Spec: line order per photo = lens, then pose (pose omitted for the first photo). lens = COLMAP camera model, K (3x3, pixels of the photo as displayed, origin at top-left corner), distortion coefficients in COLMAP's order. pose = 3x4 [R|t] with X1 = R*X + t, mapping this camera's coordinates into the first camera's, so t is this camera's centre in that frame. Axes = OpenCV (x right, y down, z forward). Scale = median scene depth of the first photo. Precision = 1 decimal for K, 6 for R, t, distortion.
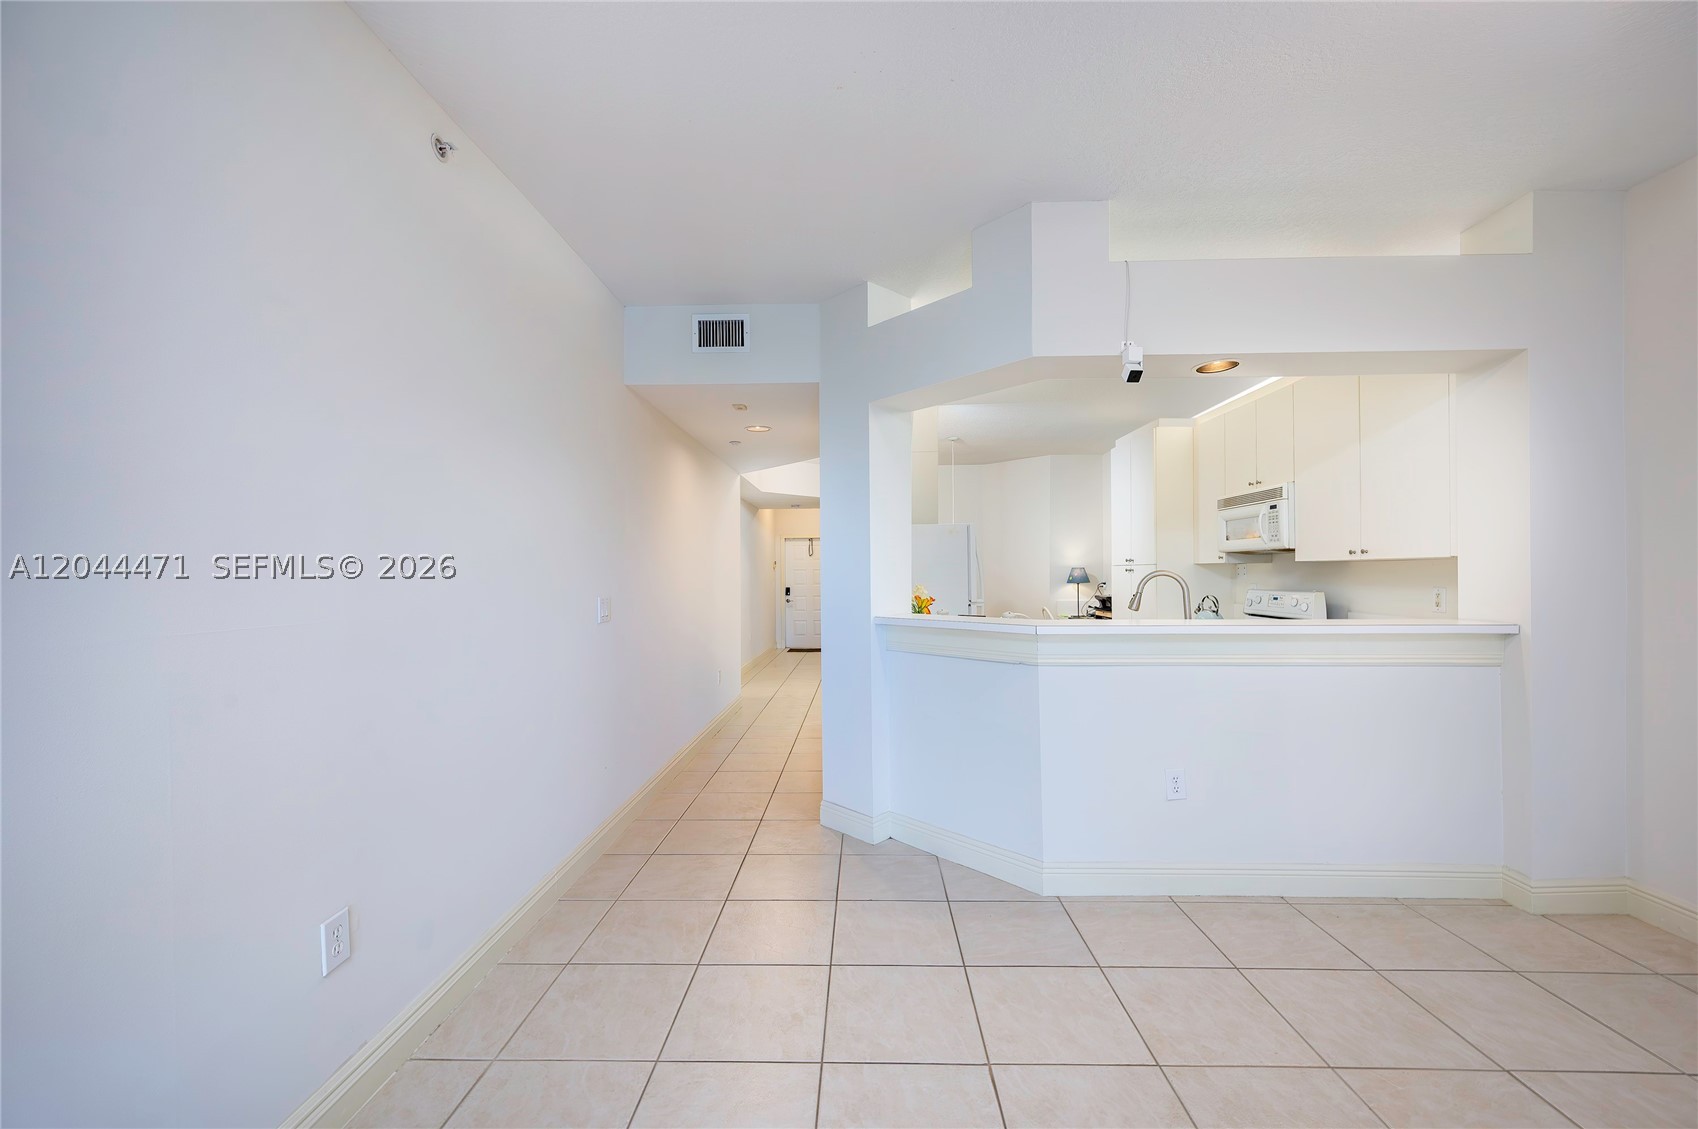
lens RADIAL K [[670.5, 0, 842.3], [0, 670.5, 568.0], [0, 0, 1]] dist [0.004020, 0.000015]
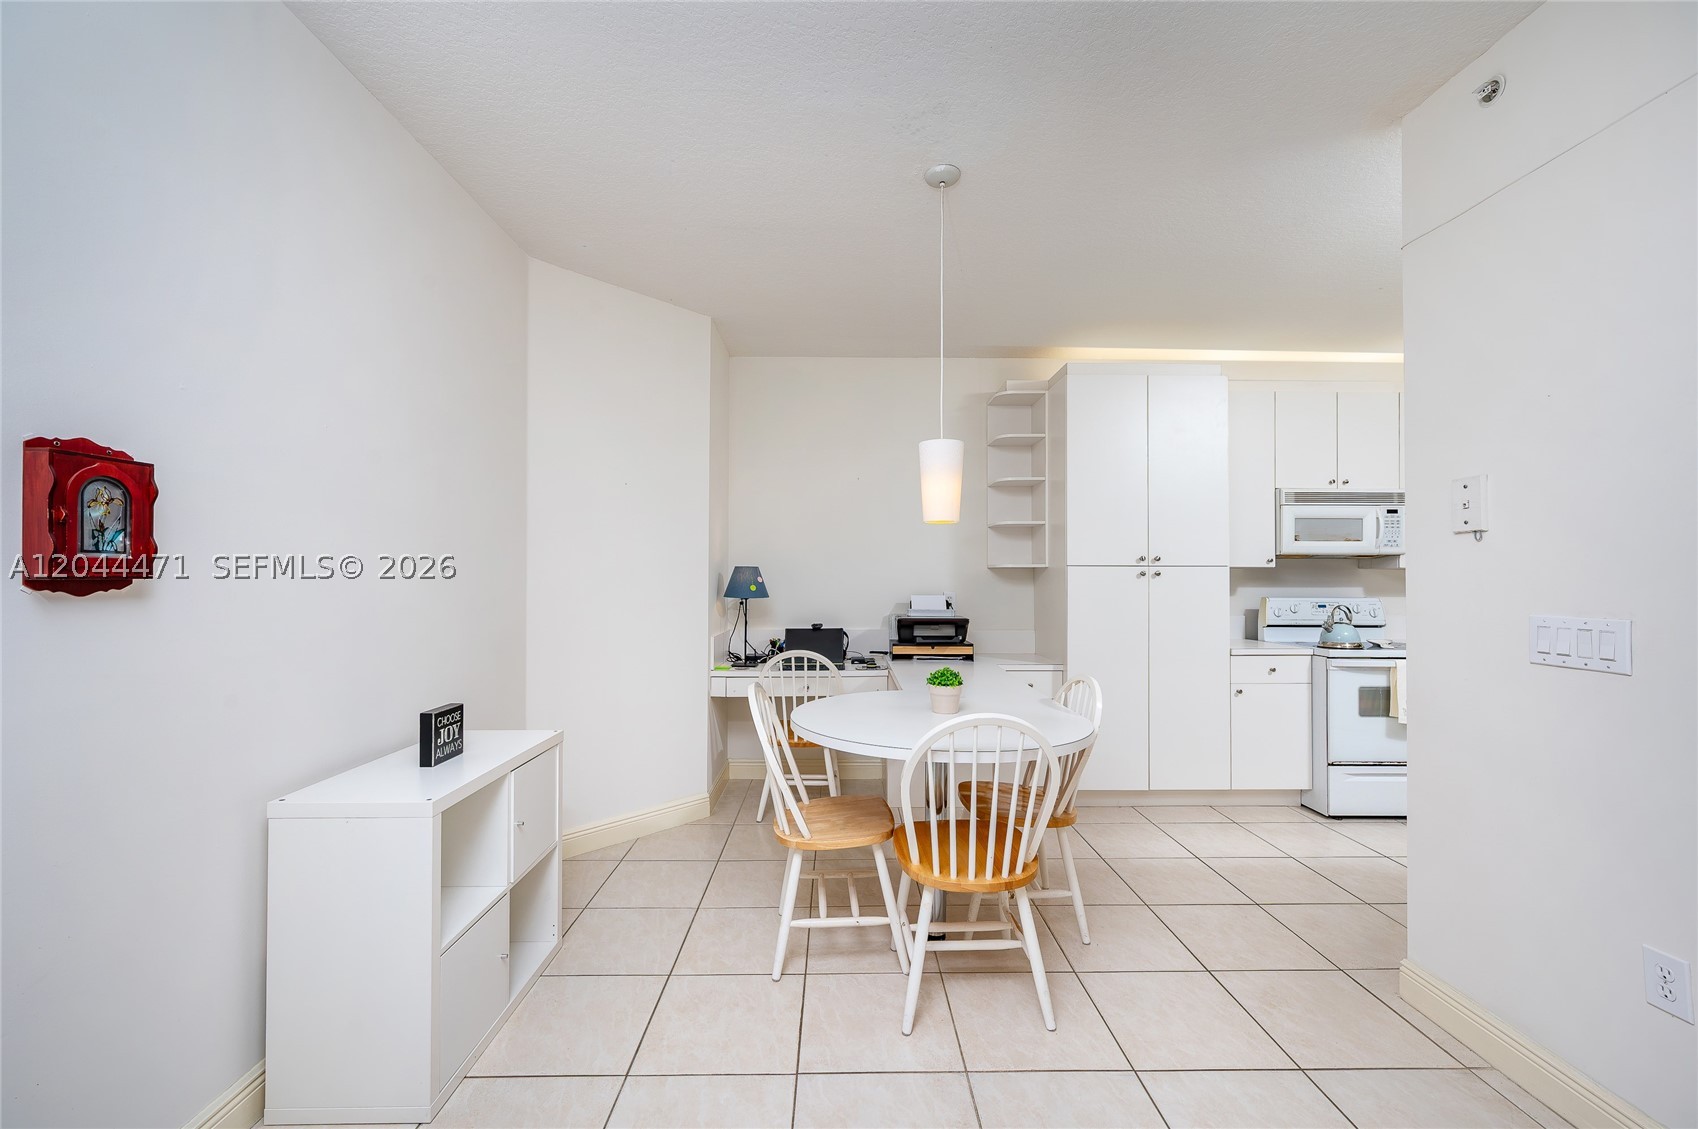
lens RADIAL K [[670.5, 0, 843.2], [0, 670.5, 569.6], [0, 0, 1]] dist [0.004020, 0.000015]
pose [[-0.049675, 0.027451, 0.998388, -0.276387], [-0.008139, 0.999578, -0.027889, 0.026047], [-0.998732, -0.009511, -0.049431, 1.736528]]
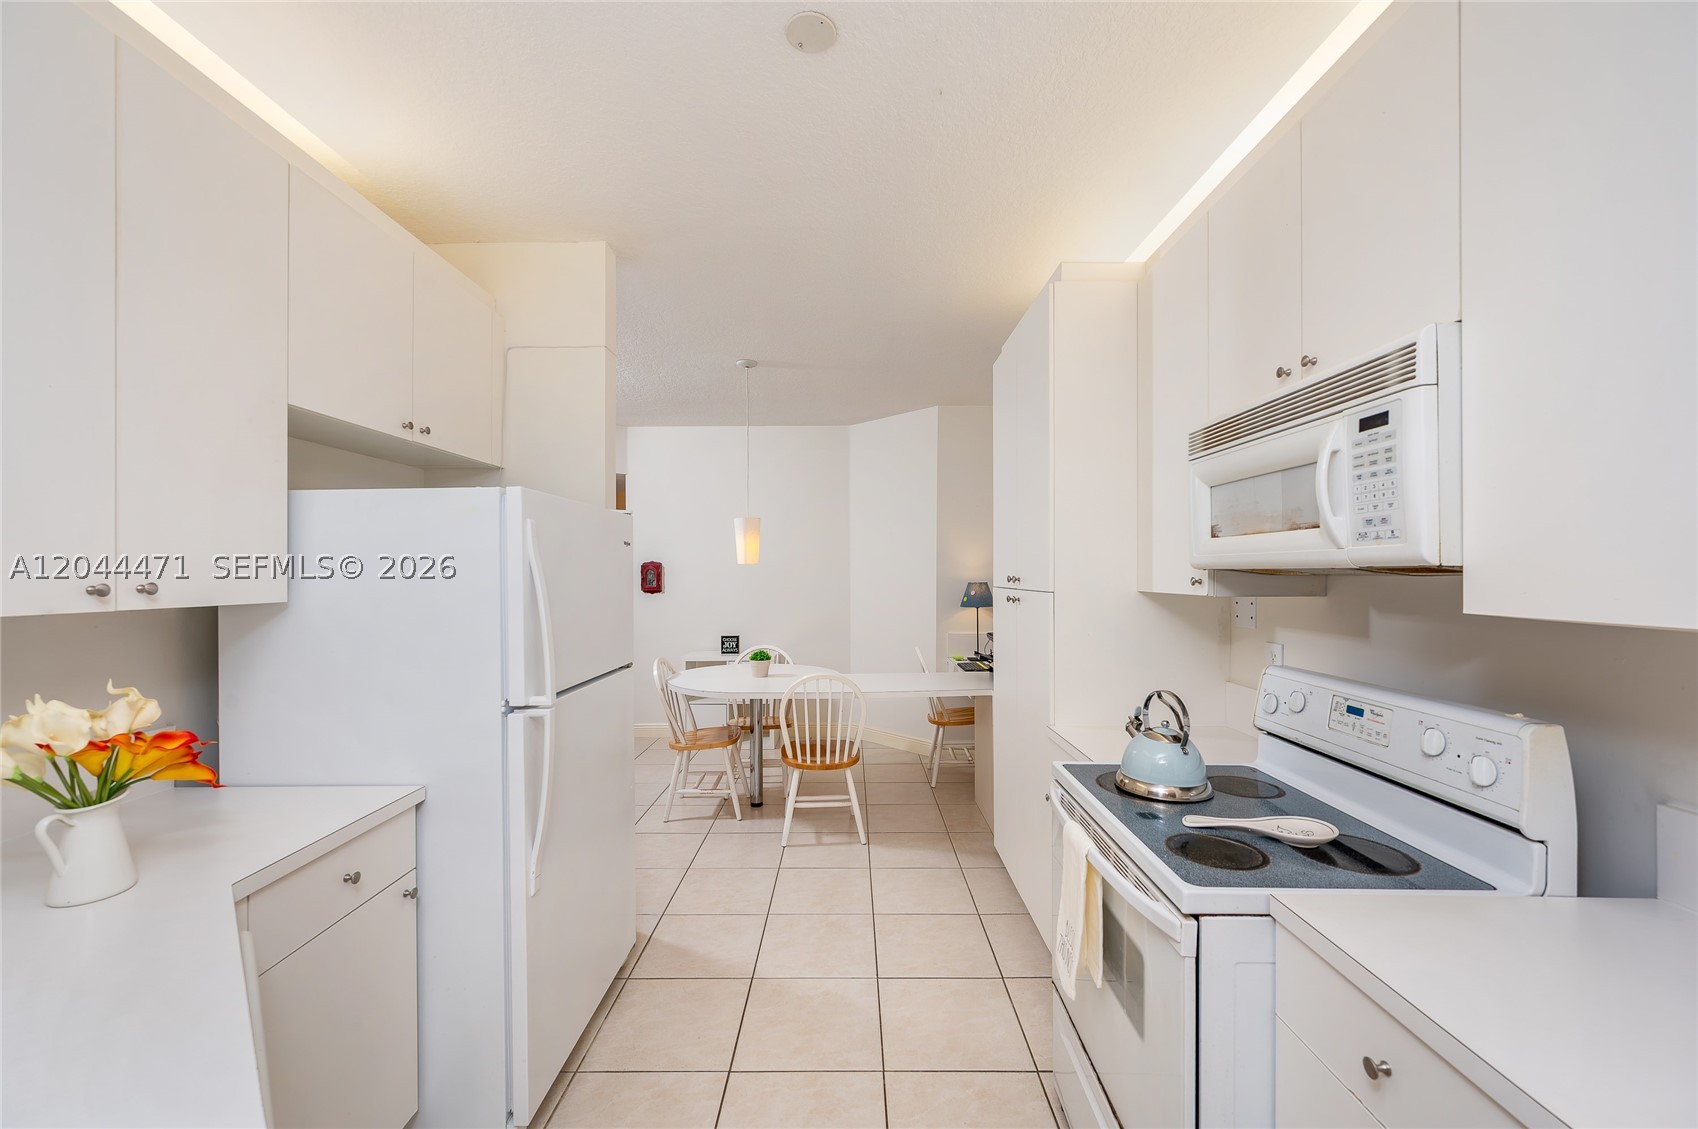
lens RADIAL K [[670.5, 0, 852.9], [0, 670.5, 571.8], [0, 0, 1]] dist [0.004020, 0.000015]
pose [[0.999276, 0.008391, 0.037096, 0.381638], [-0.008587, 0.999950, 0.005116, -0.023800], [-0.037051, -0.005431, 0.999299, 0.674155]]
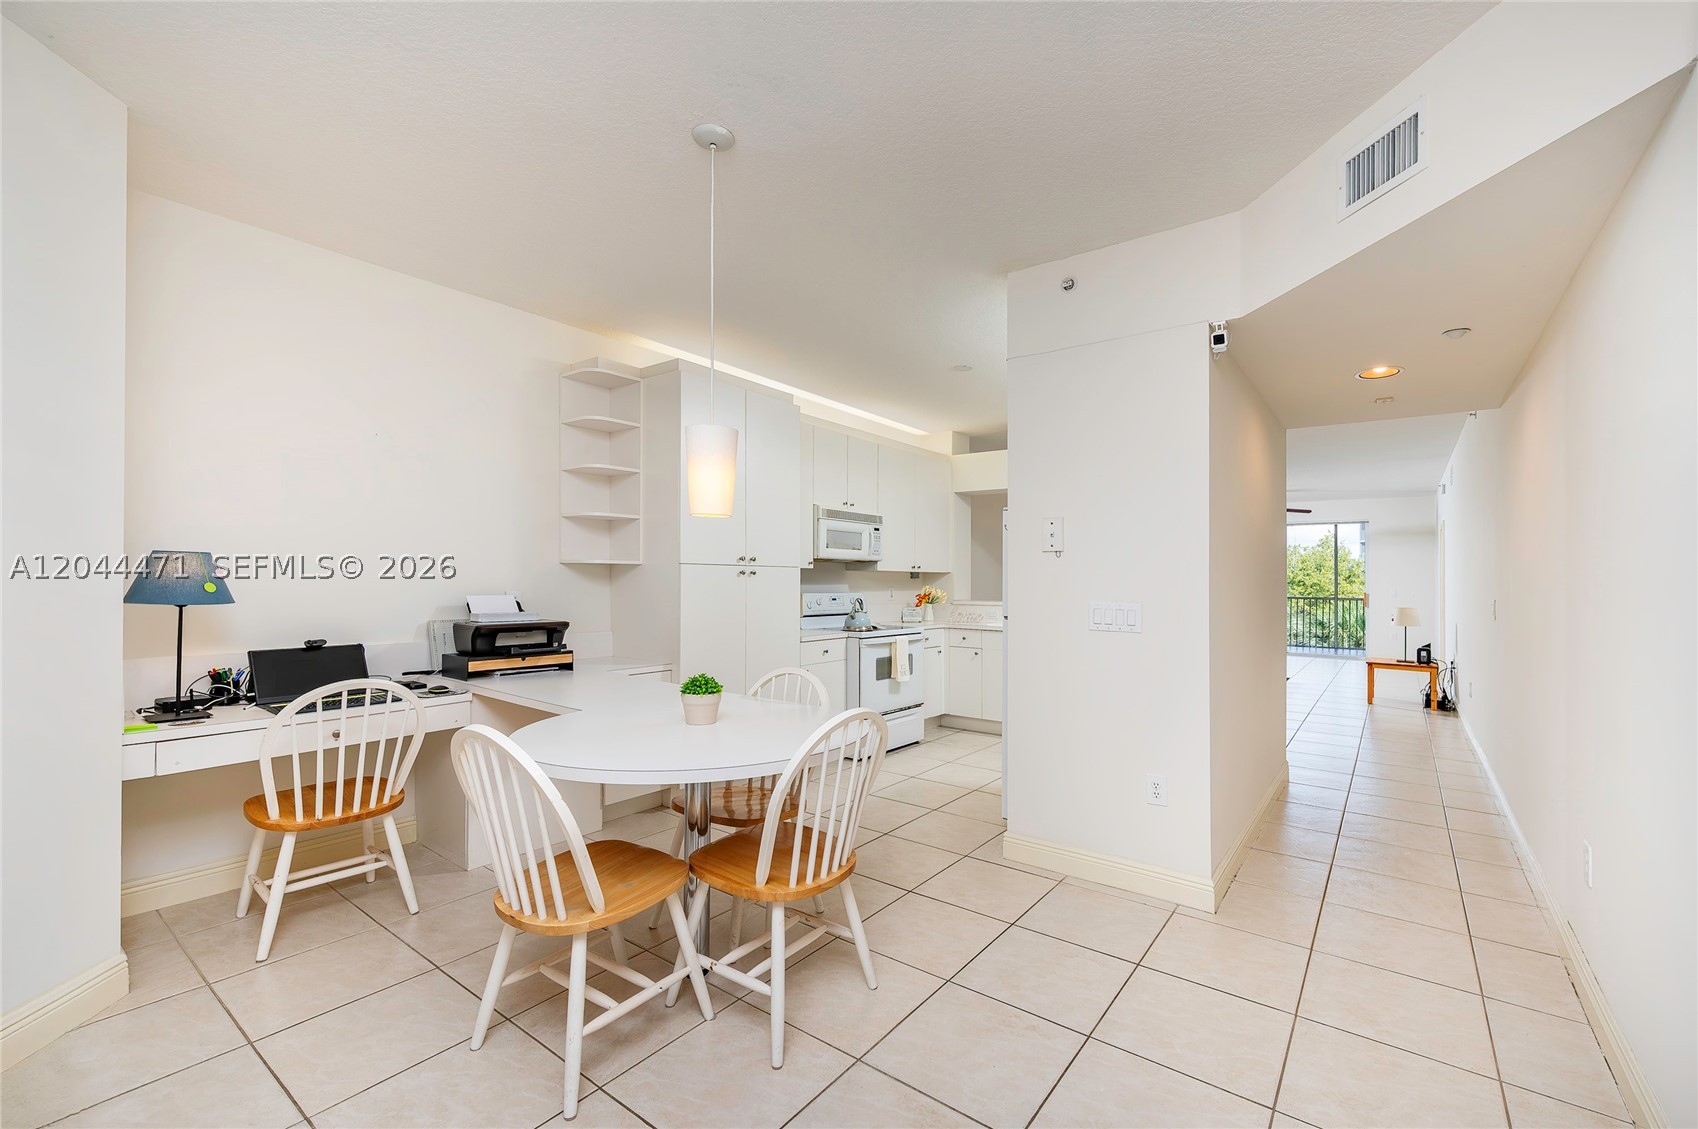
lens RADIAL K [[670.5, 0, 885.4], [0, 670.5, 573.0], [0, 0, 1]] dist [0.004020, 0.000015]
pose [[-0.823240, 0.009753, 0.567610, -0.127351], [-0.003353, 0.999751, -0.022042, 0.024578], [-0.567684, -0.020049, -0.823003, 1.967417]]
